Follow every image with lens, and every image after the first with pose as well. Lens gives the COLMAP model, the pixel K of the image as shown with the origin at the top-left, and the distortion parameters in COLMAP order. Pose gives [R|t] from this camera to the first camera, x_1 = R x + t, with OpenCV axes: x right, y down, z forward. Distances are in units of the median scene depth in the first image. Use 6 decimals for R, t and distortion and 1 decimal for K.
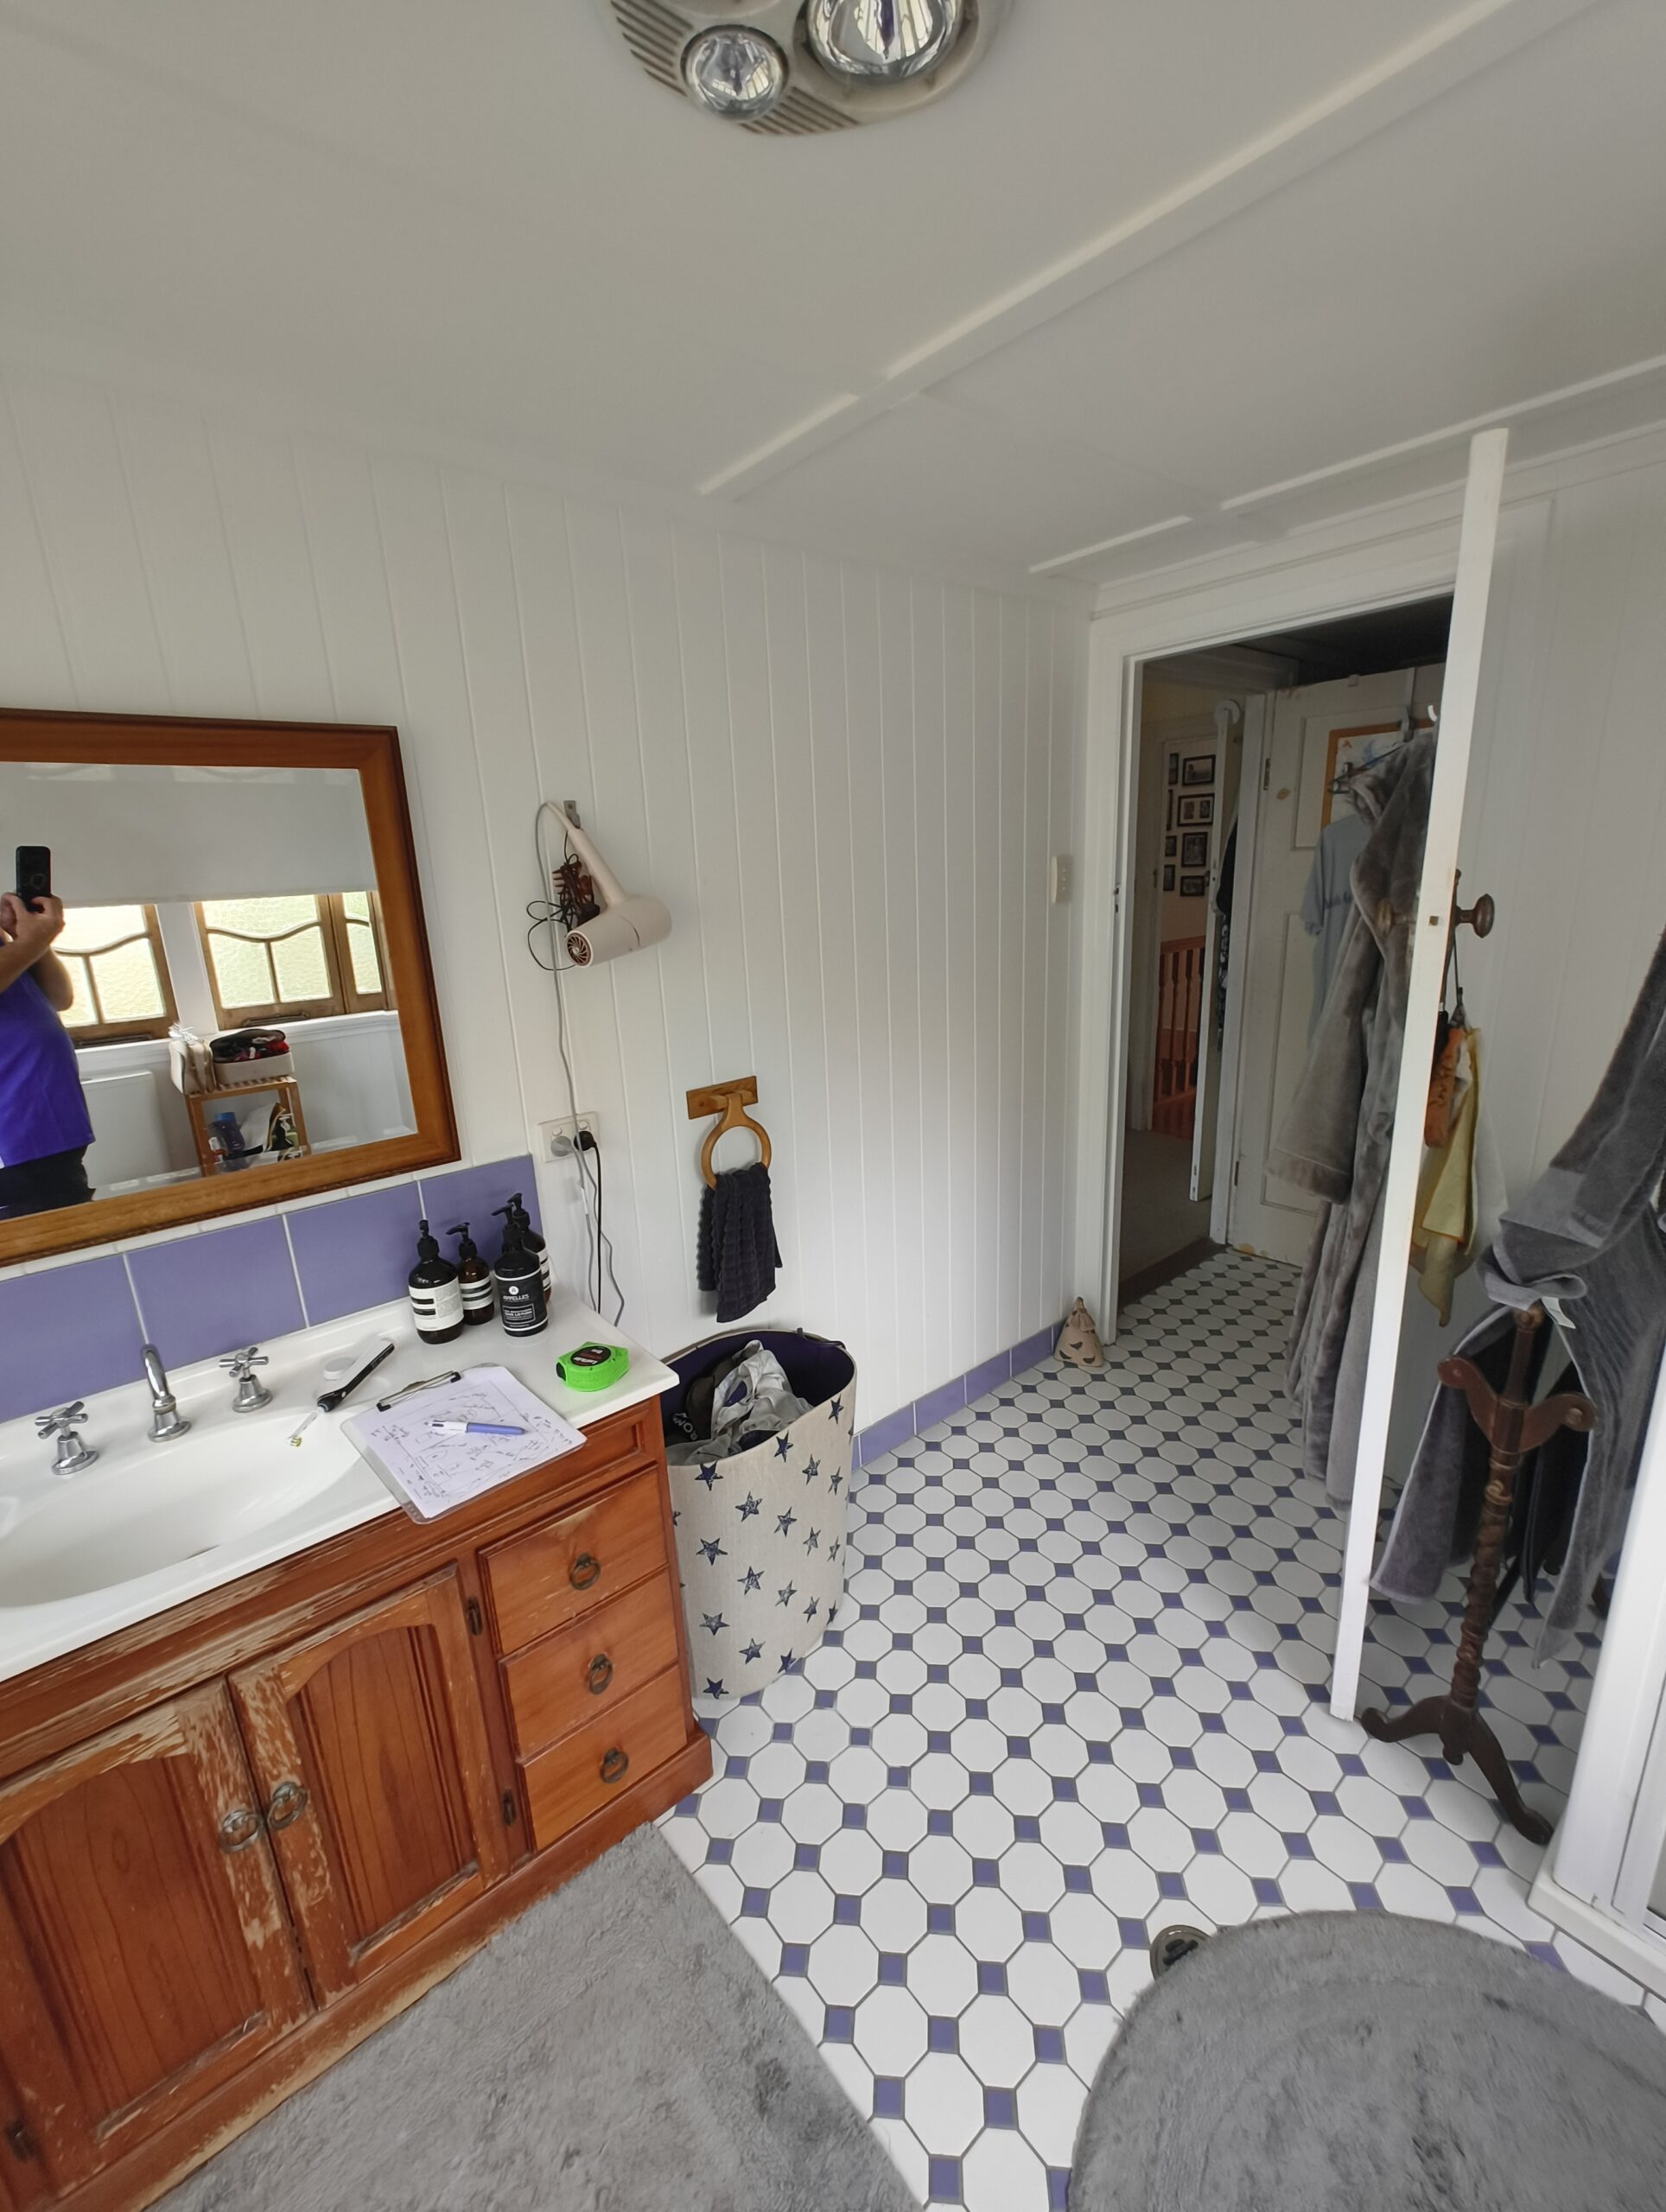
lens RADIAL K [[914.4, 0, 835.5], [0, 914.4, 1100.5], [0, 0, 1]] dist [-0.004107, 0.000935]
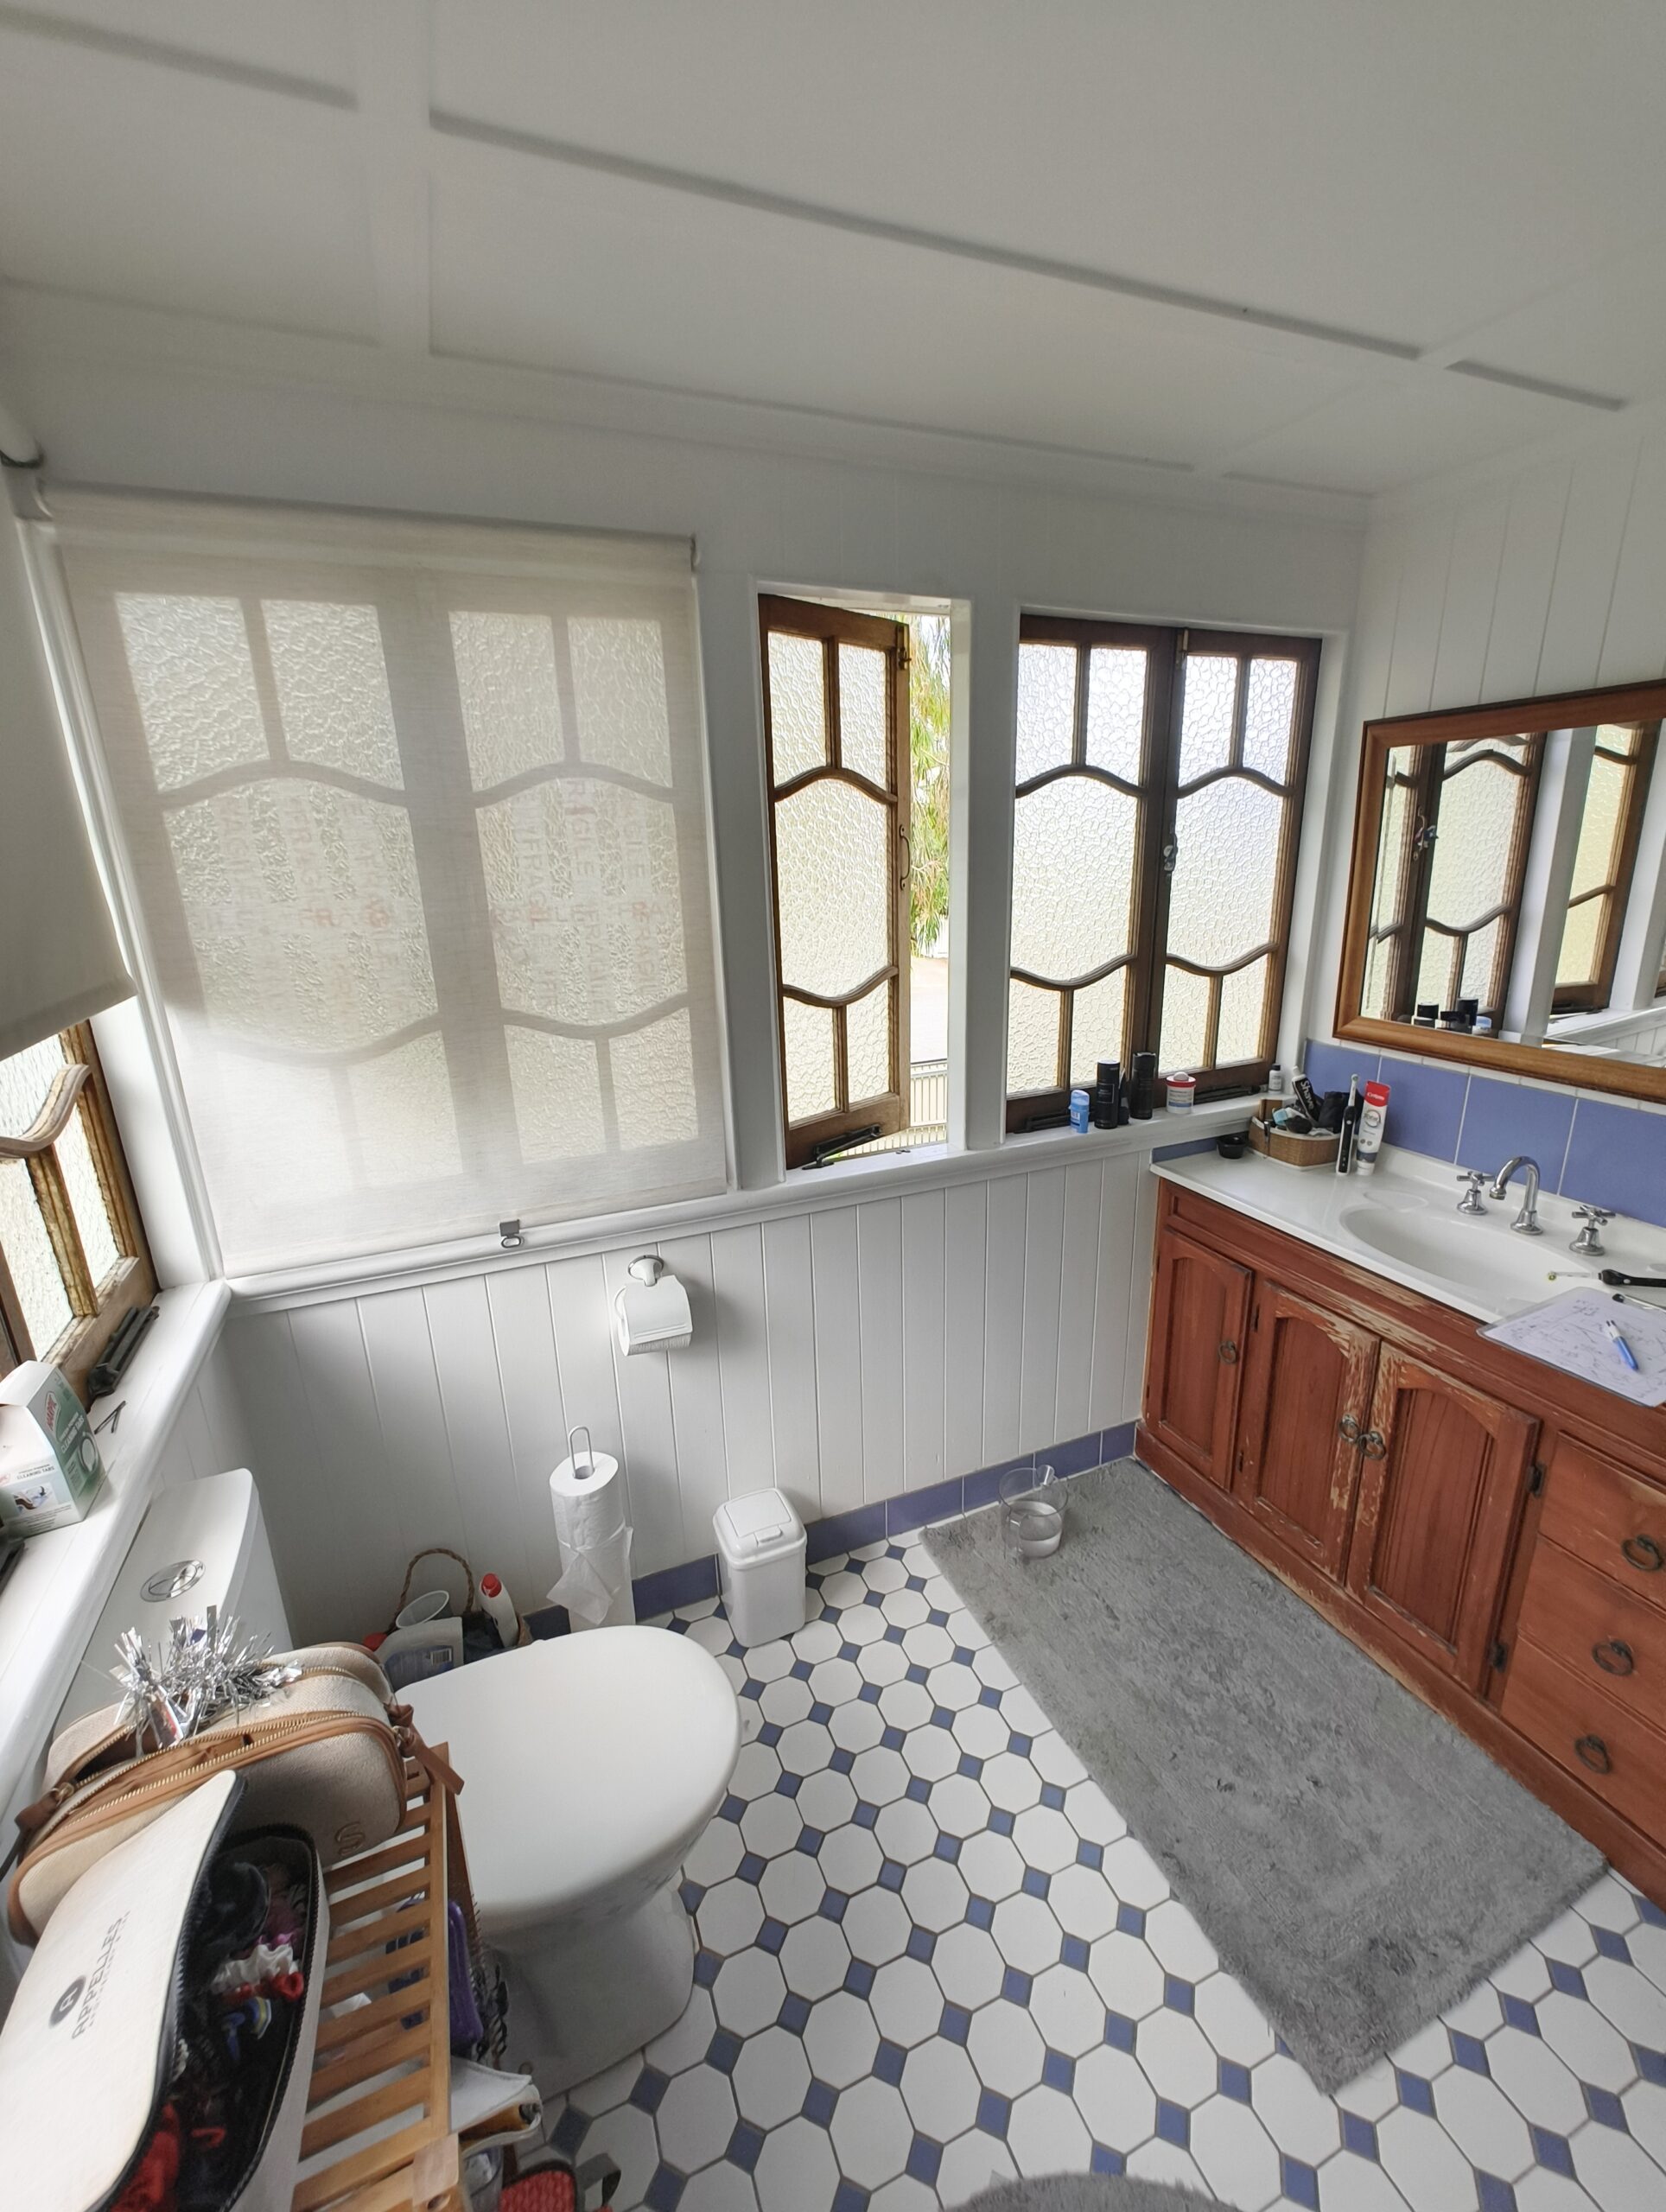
lens RADIAL K [[914.4, 0, 840.1], [0, 914.4, 1098.3], [0, 0, 1]] dist [-0.004107, 0.000935]
pose [[-0.287323, 0.313259, -0.905160, 0.635726], [-0.202281, 0.903849, 0.377015, -0.099546], [0.936231, 0.291421, -0.196330, 0.238523]]
